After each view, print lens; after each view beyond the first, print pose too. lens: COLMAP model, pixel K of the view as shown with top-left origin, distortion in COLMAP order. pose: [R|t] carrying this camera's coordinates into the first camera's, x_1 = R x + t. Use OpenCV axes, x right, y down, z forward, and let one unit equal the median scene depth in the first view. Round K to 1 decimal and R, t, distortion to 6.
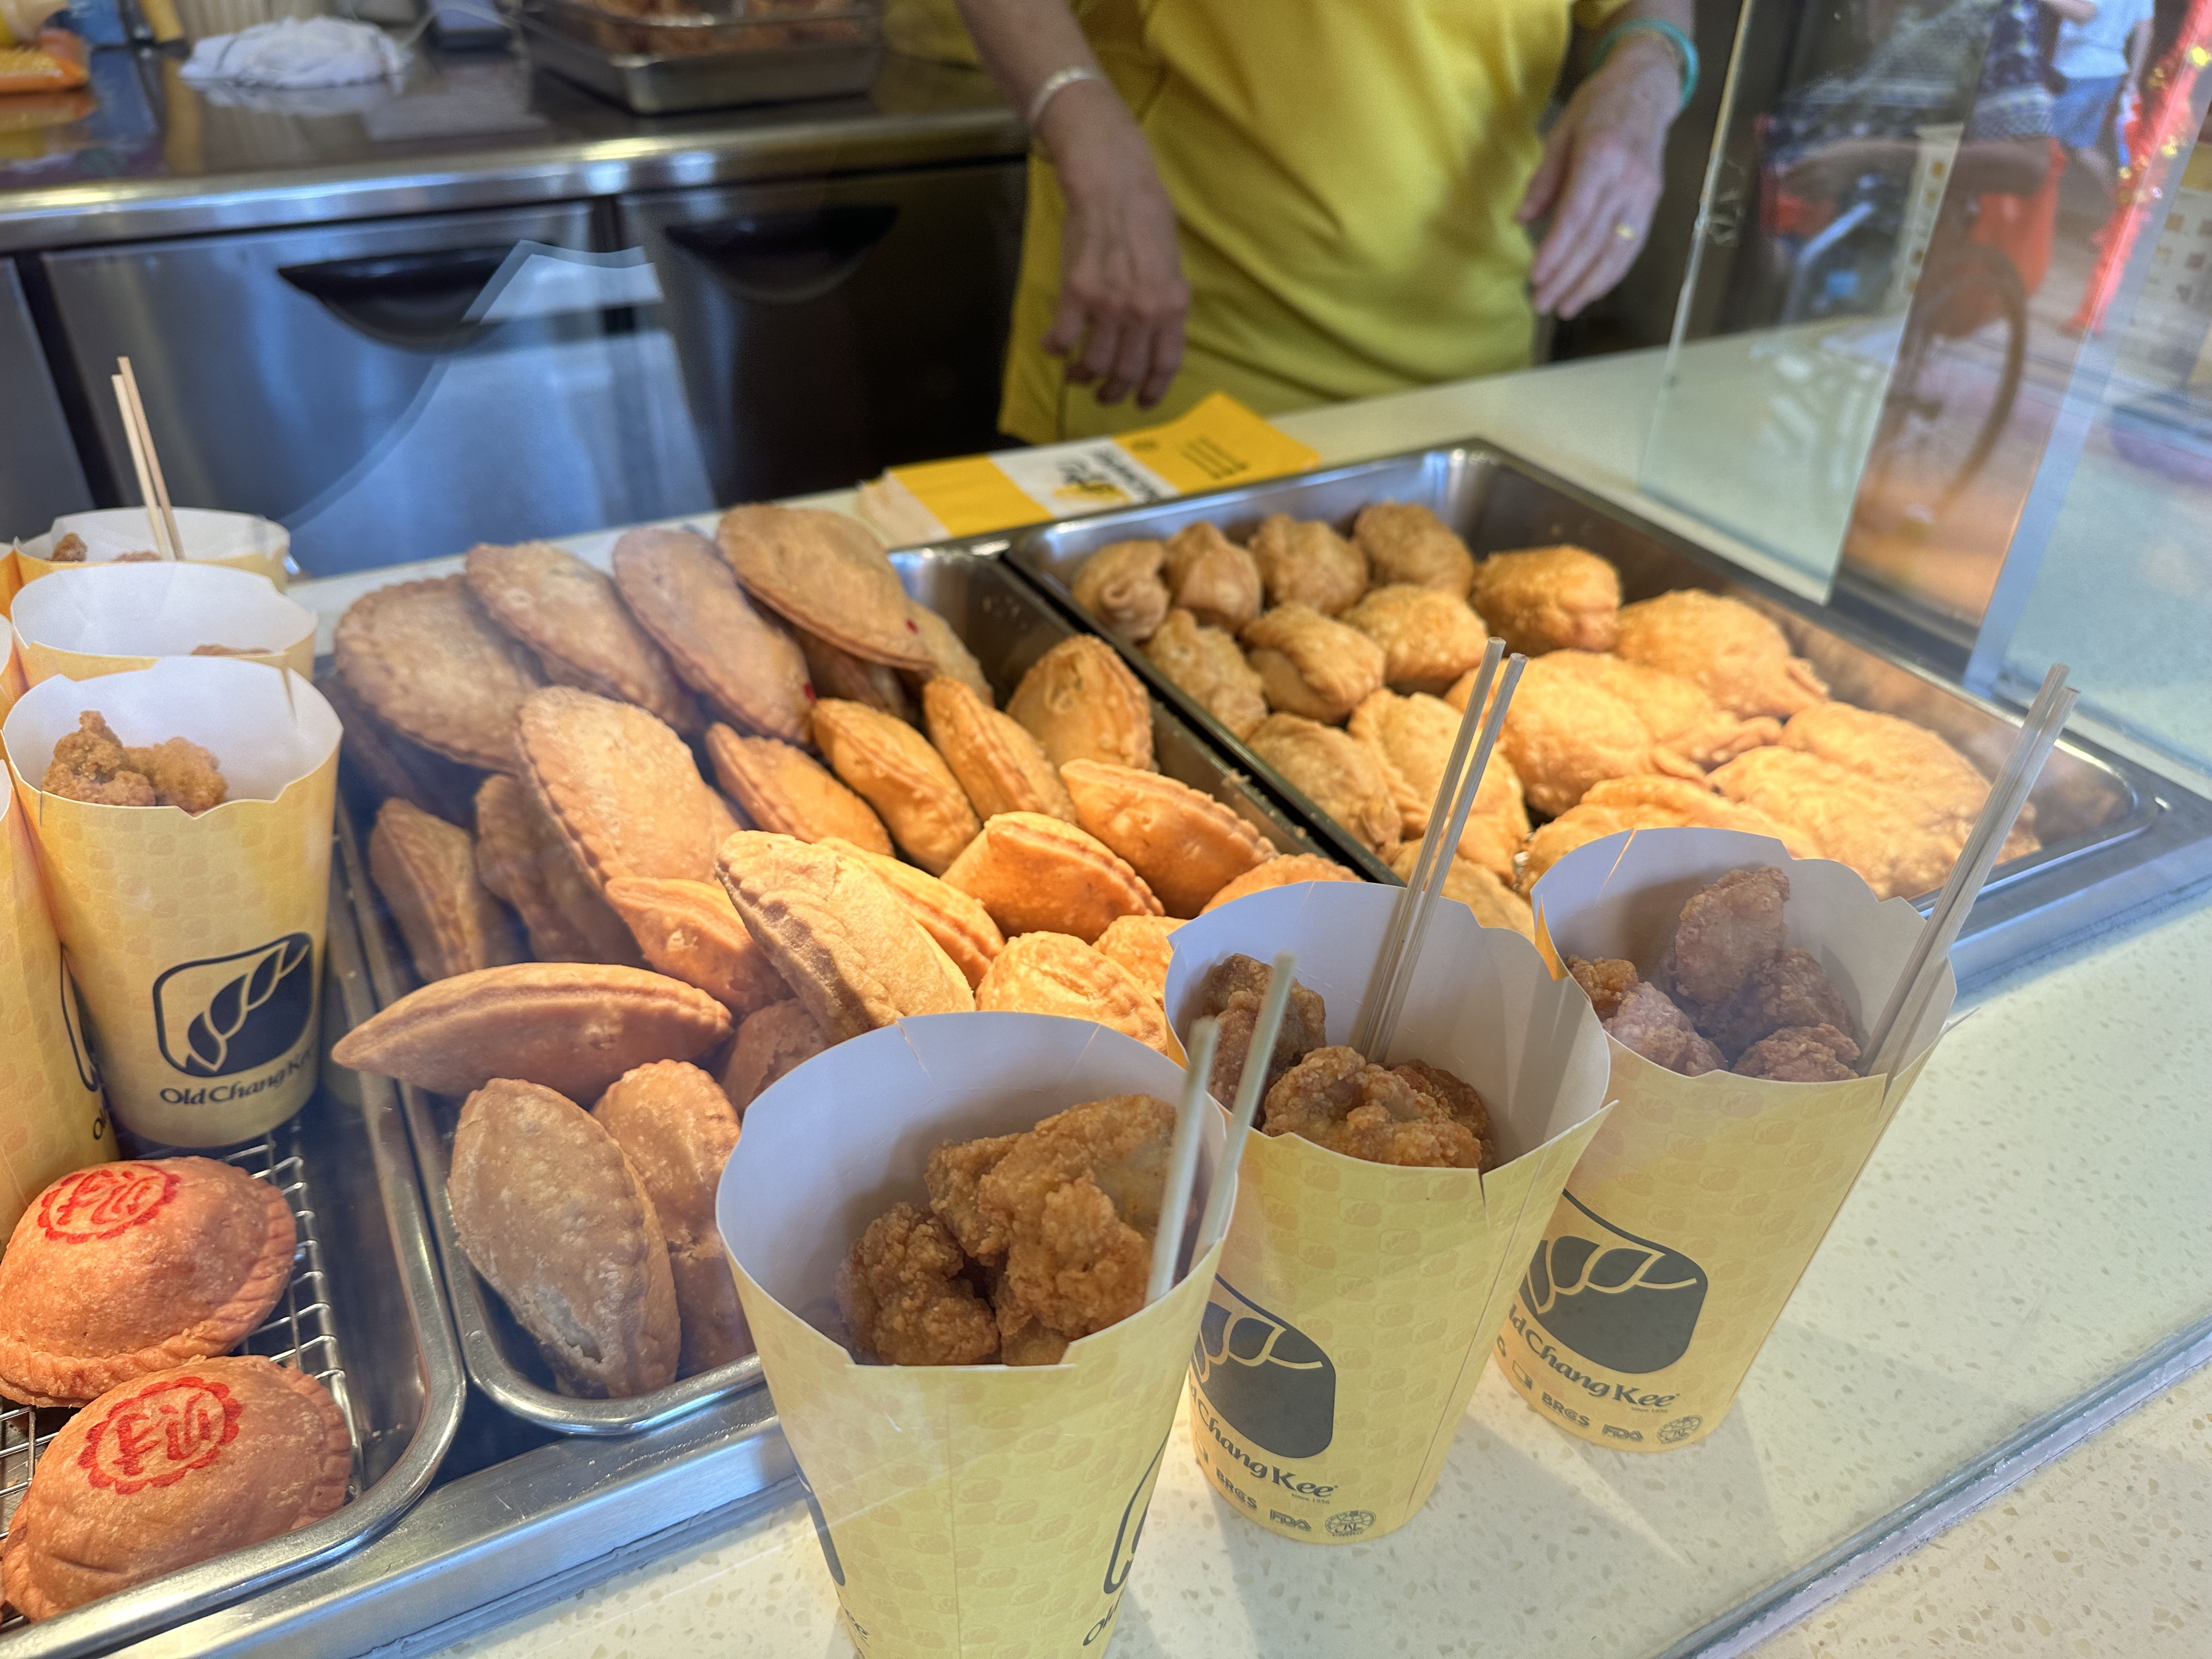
lens RADIAL K [[1535.7, 0, 1106.0], [0, 1535.7, 829.5], [0, 0, 1]] dist [0.114117, -0.153776]
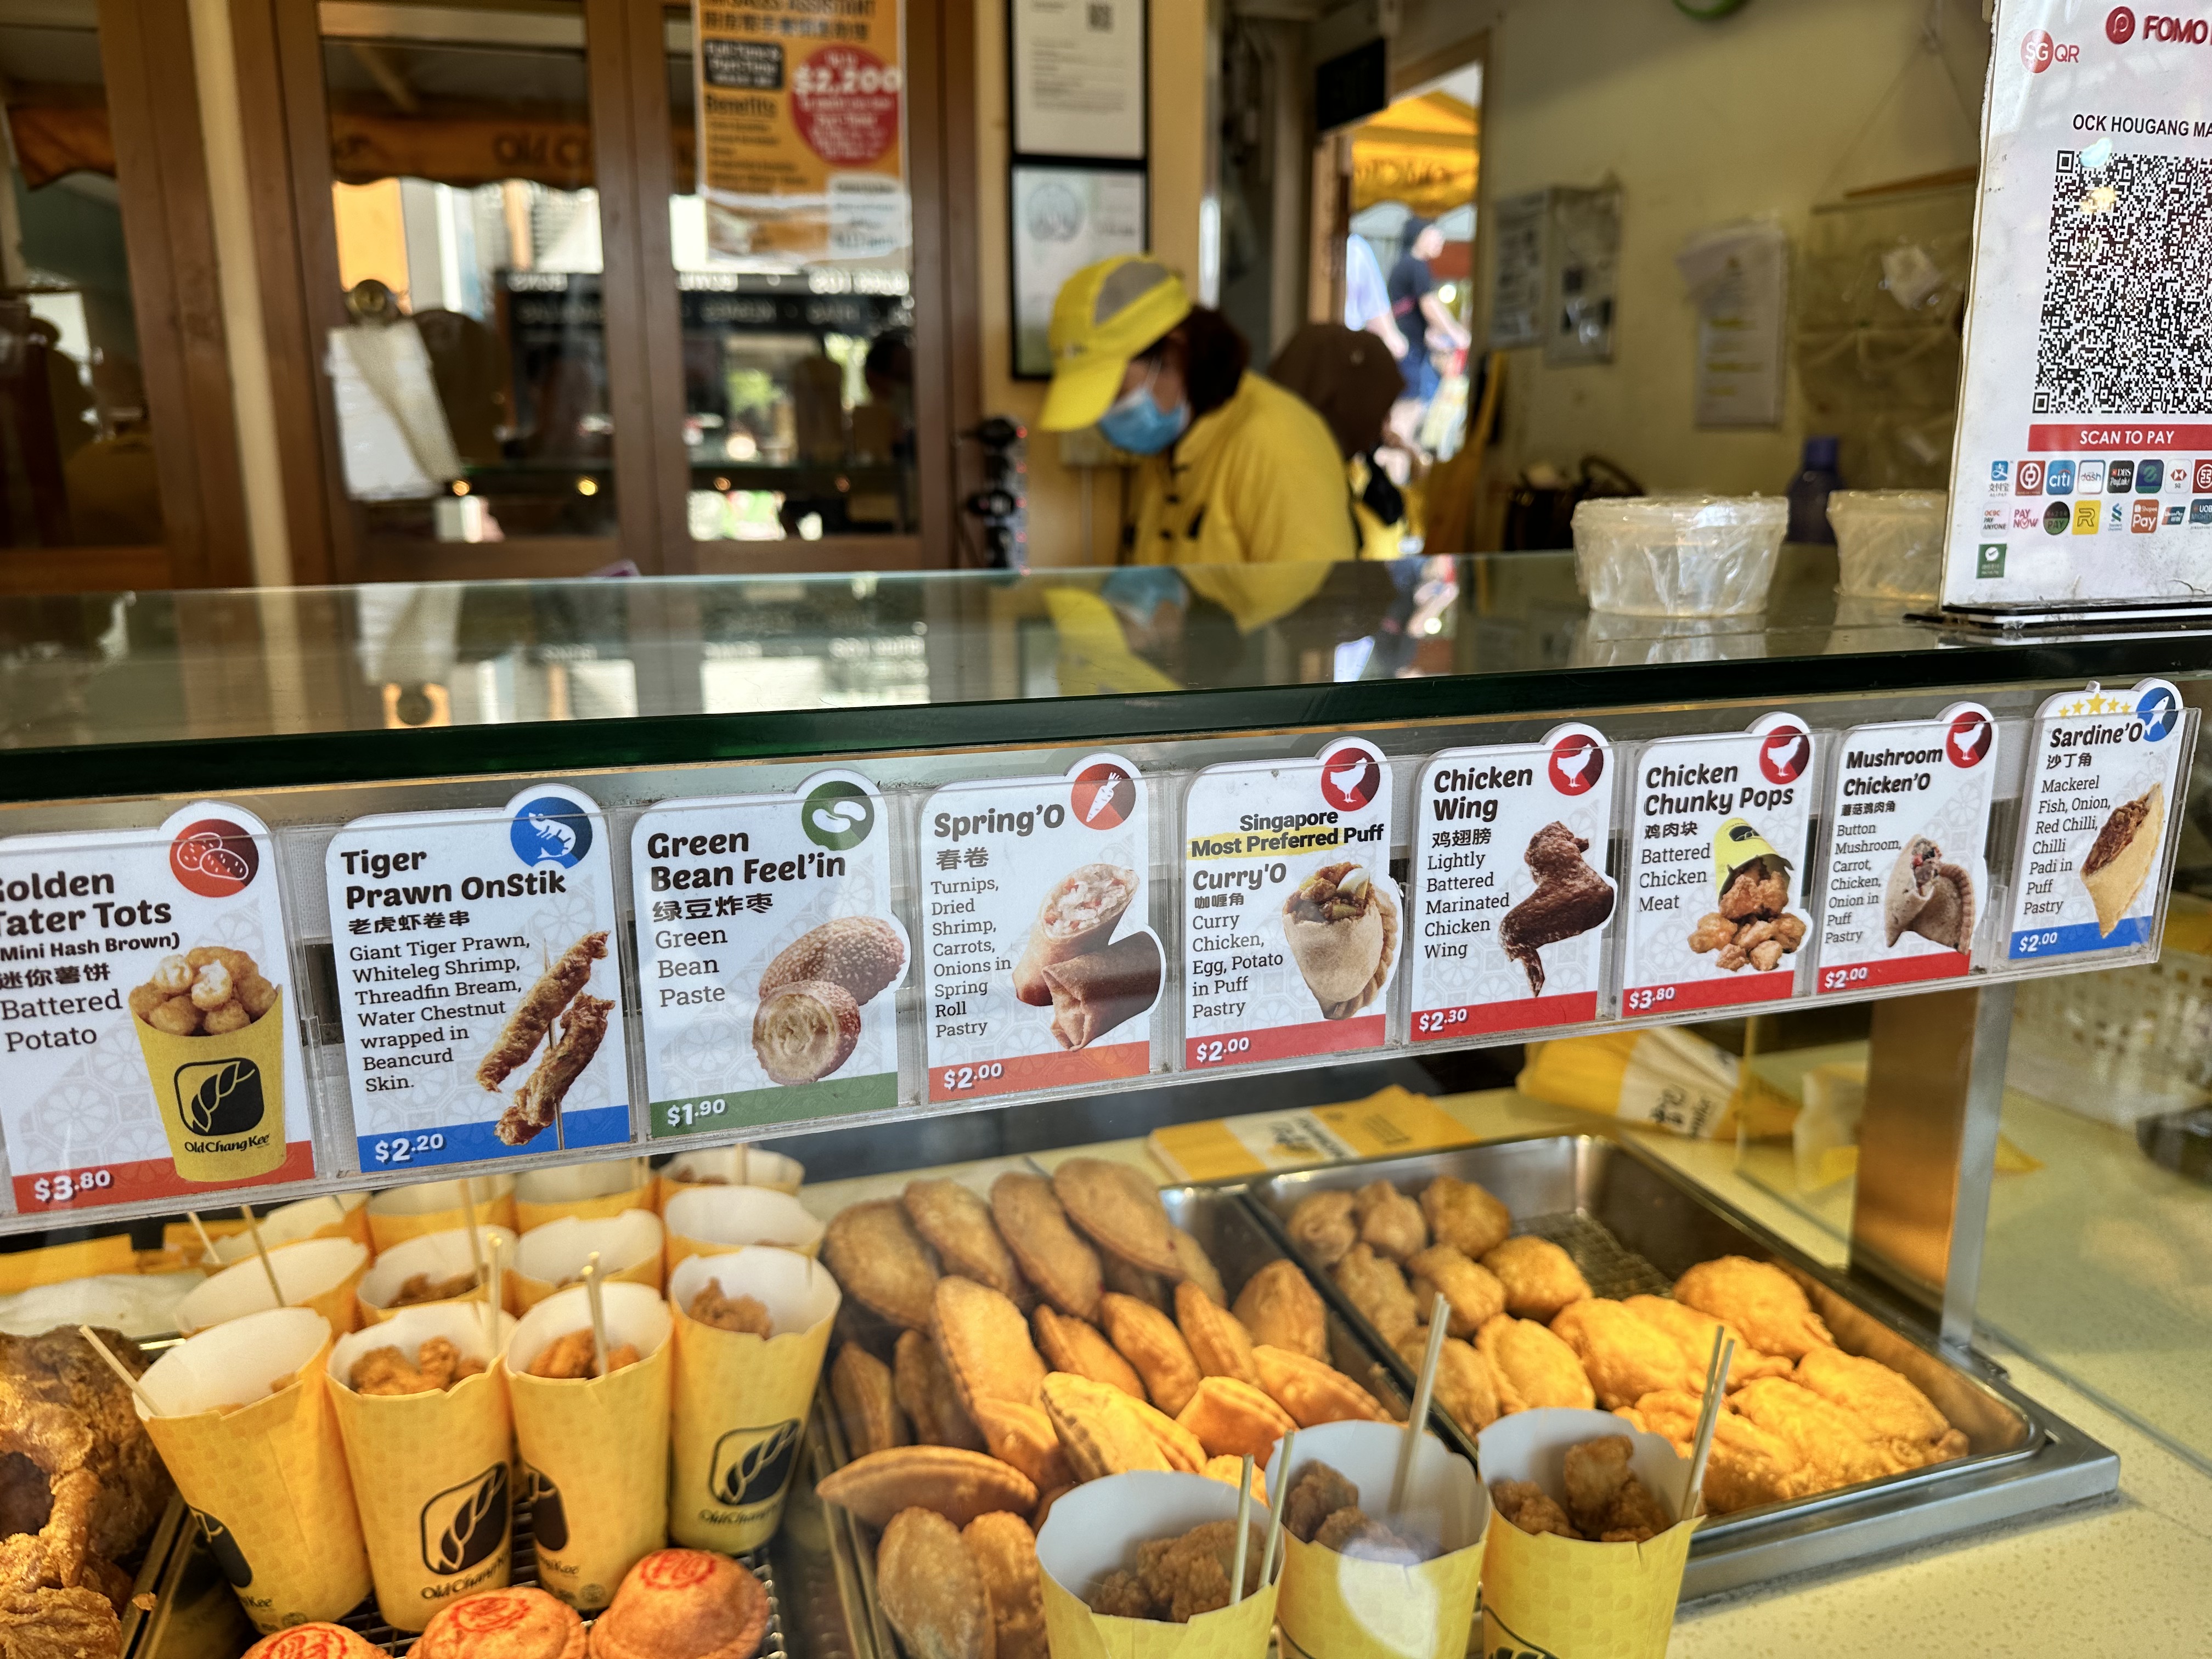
lens RADIAL K [[1557.2, 0, 1135.6], [0, 1557.2, 858.1], [0, 0, 1]] dist [0.071564, -0.200085]
pose [[0.983173, 0.020624, -0.181508, 0.123728], [-0.081888, 0.937941, -0.336987, 0.033561], [0.163294, 0.346180, 0.923848, -0.628788]]
